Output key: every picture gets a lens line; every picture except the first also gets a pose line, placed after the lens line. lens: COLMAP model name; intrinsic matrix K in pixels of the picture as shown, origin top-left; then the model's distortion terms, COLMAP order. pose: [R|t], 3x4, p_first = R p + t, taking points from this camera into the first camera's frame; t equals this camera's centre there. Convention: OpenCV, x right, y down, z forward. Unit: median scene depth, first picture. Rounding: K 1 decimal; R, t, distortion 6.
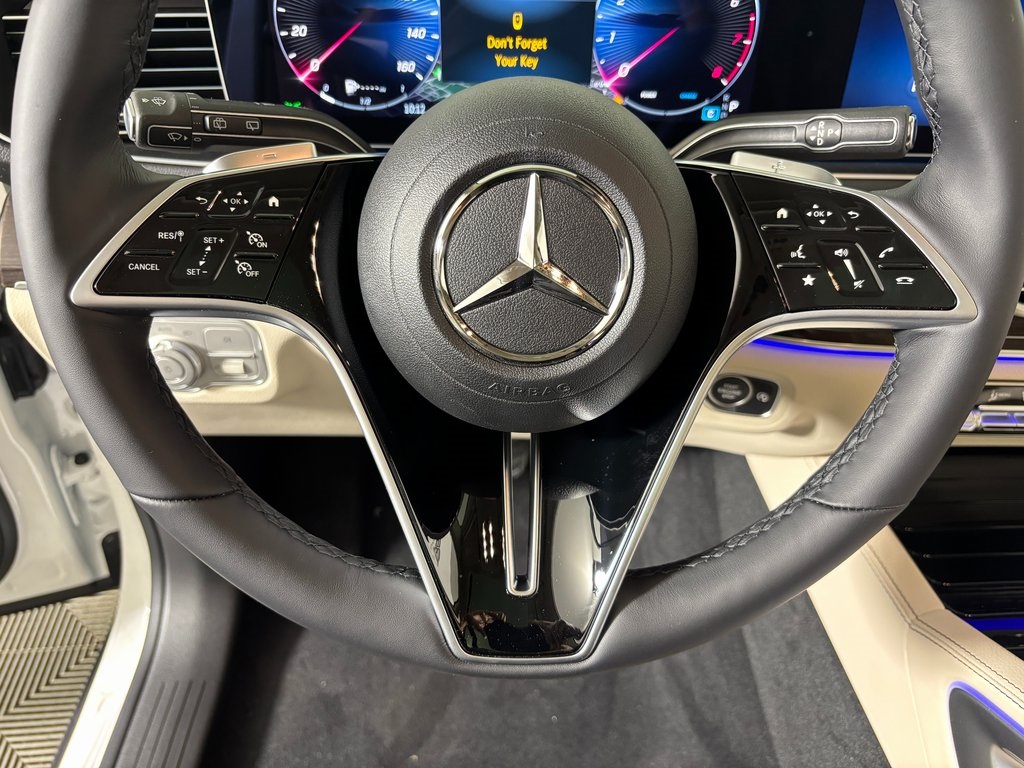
lens RADIAL K [[790.3, 0, 512.0], [0, 790.3, 384.0], [0, 0, 1]] dist [-0.002942, -0.005107]
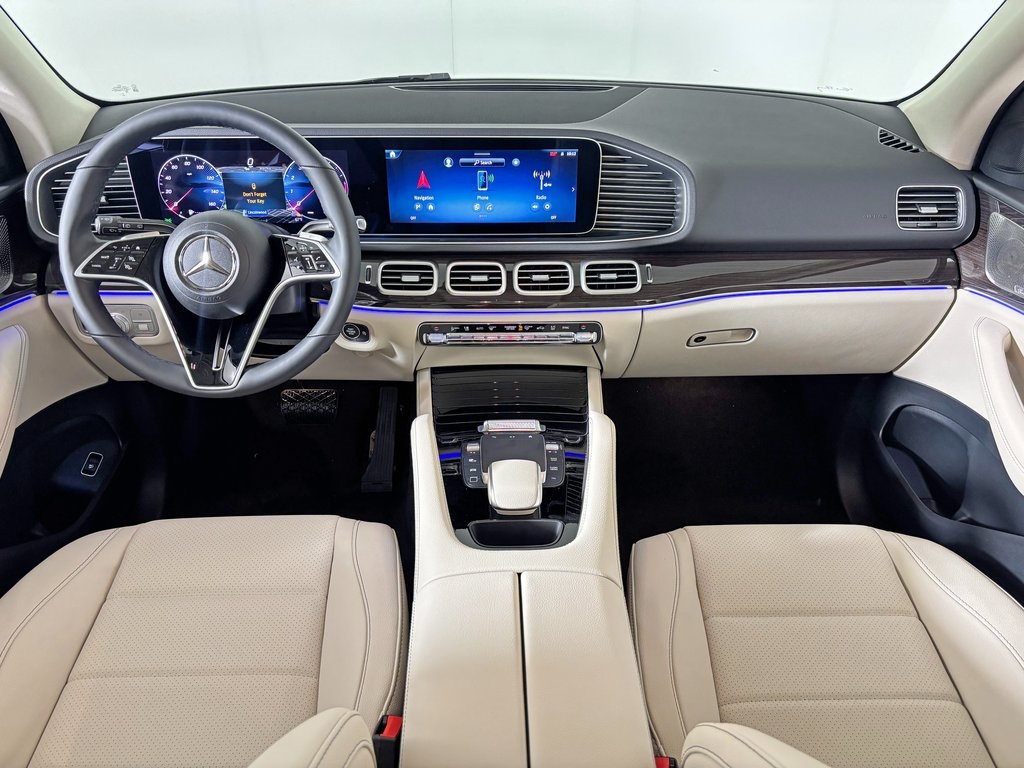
lens RADIAL K [[778.9, 0, 512.0], [0, 778.9, 384.0], [0, 0, 1]] dist [0.021360, 0.002781]
pose [[0.999716, -0.023510, 0.003814, 1.222374], [0.023800, 0.992117, -0.123037, 0.765148], [-0.000892, 0.123093, 0.992395, -2.160983]]
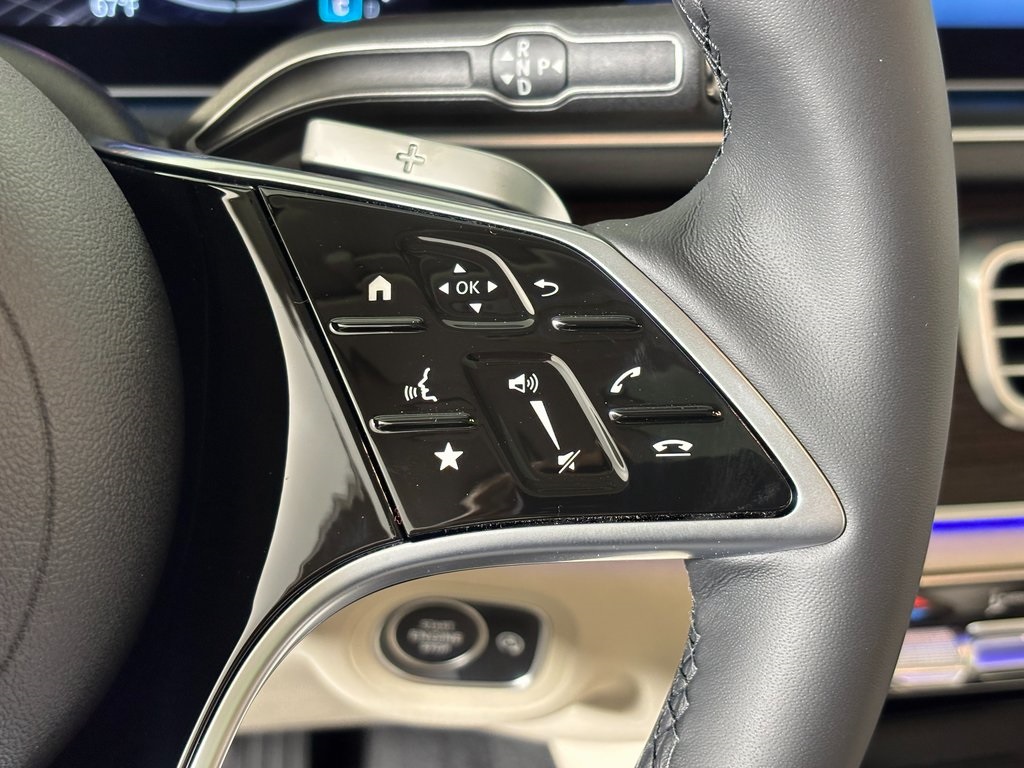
lens RADIAL K [[1599.7, 0, 512.0], [0, 1599.7, 384.0], [0, 0, 1]] dist [0.163660, -0.071149]
pose [[0.977717, -0.058829, 0.201513, 0.240183], [0.073264, 0.995197, -0.064932, -0.110312], [-0.196725, 0.078249, 0.977331, 0.200806]]
